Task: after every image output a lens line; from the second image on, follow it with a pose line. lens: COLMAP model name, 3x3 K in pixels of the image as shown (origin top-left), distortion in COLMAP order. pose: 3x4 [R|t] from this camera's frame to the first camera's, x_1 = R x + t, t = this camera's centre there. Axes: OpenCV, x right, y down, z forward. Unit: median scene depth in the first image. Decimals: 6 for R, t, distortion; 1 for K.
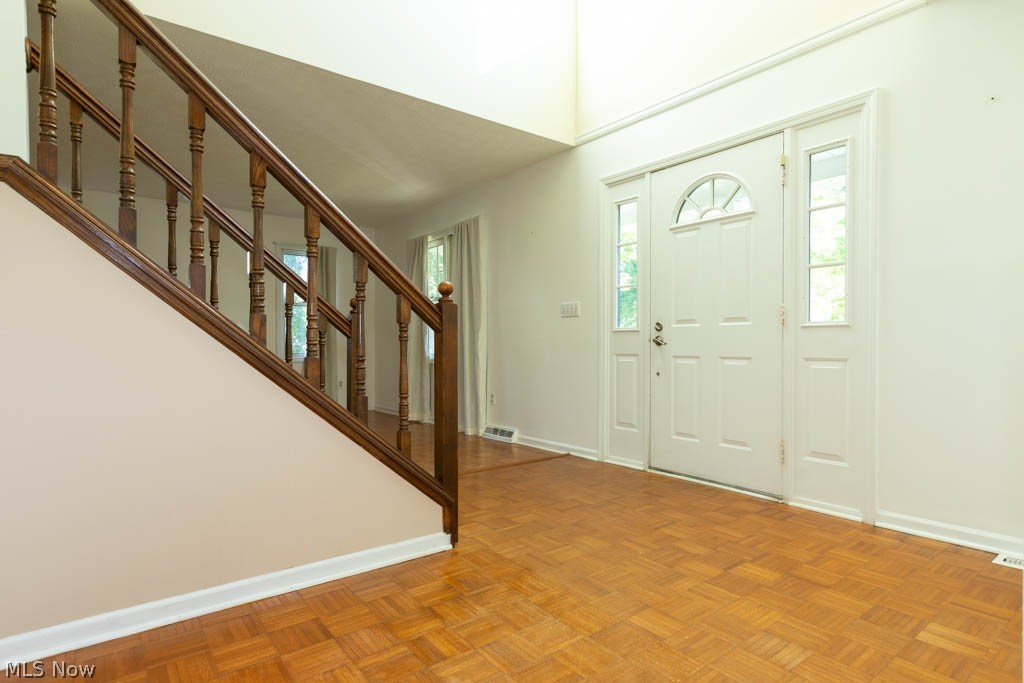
lens RADIAL K [[538.7, 0, 511.9], [0, 538.7, 350.0], [0, 0, 1]] dist [0.000816, 0.000306]
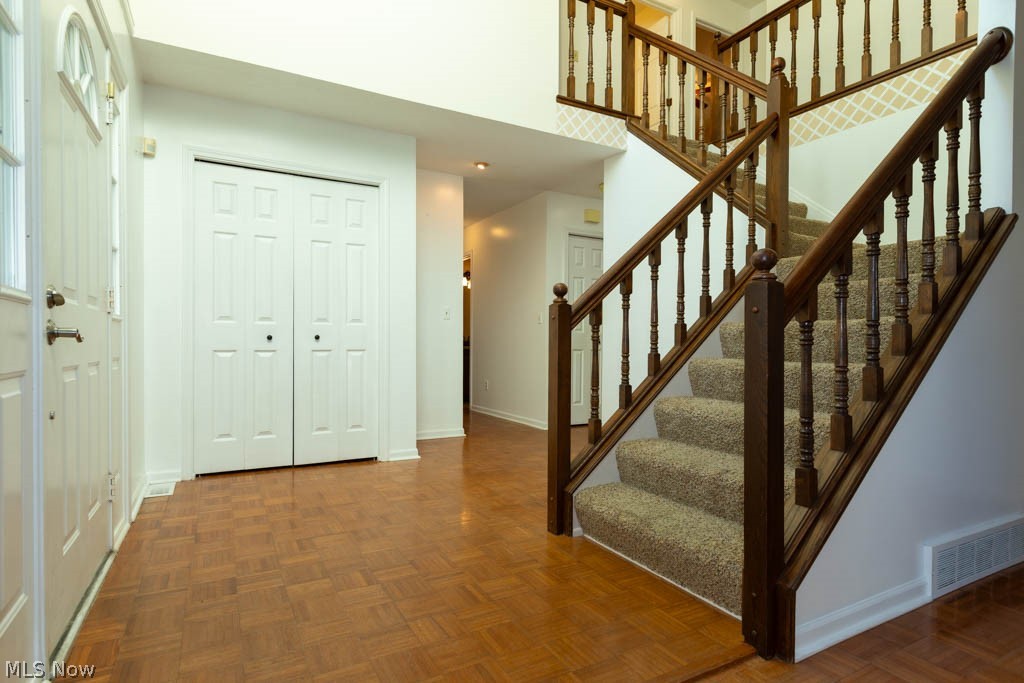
lens RADIAL K [[538.7, 0, 514.8], [0, 538.7, 345.6], [0, 0, 1]] dist [0.000816, 0.000306]
pose [[-0.987684, -0.013040, 0.155917, -0.165486], [-0.011876, 0.999894, 0.008396, -0.019600], [-0.156010, 0.006440, -0.987734, 1.695266]]
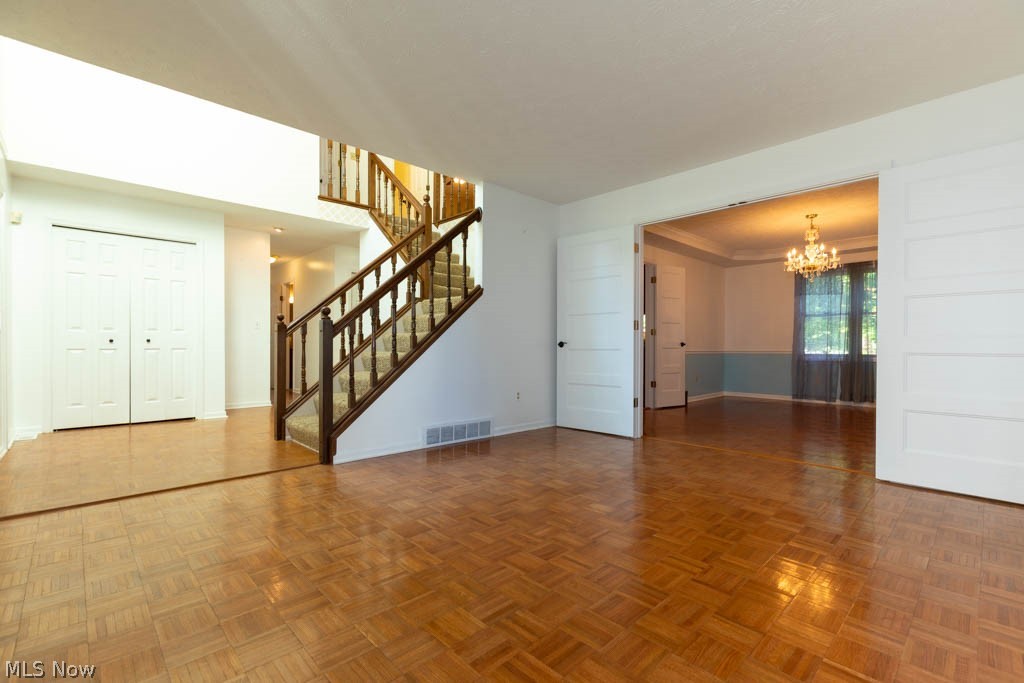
lens RADIAL K [[459.4, 0, 514.6], [0, 459.4, 345.4], [0, 0, 1]] dist [0.007302, -0.001832]
pose [[-0.995305, -0.010386, -0.096226, -0.700005], [-0.010721, 0.999938, 0.002971, -0.024311], [0.096190, 0.003989, -0.995355, 2.351632]]
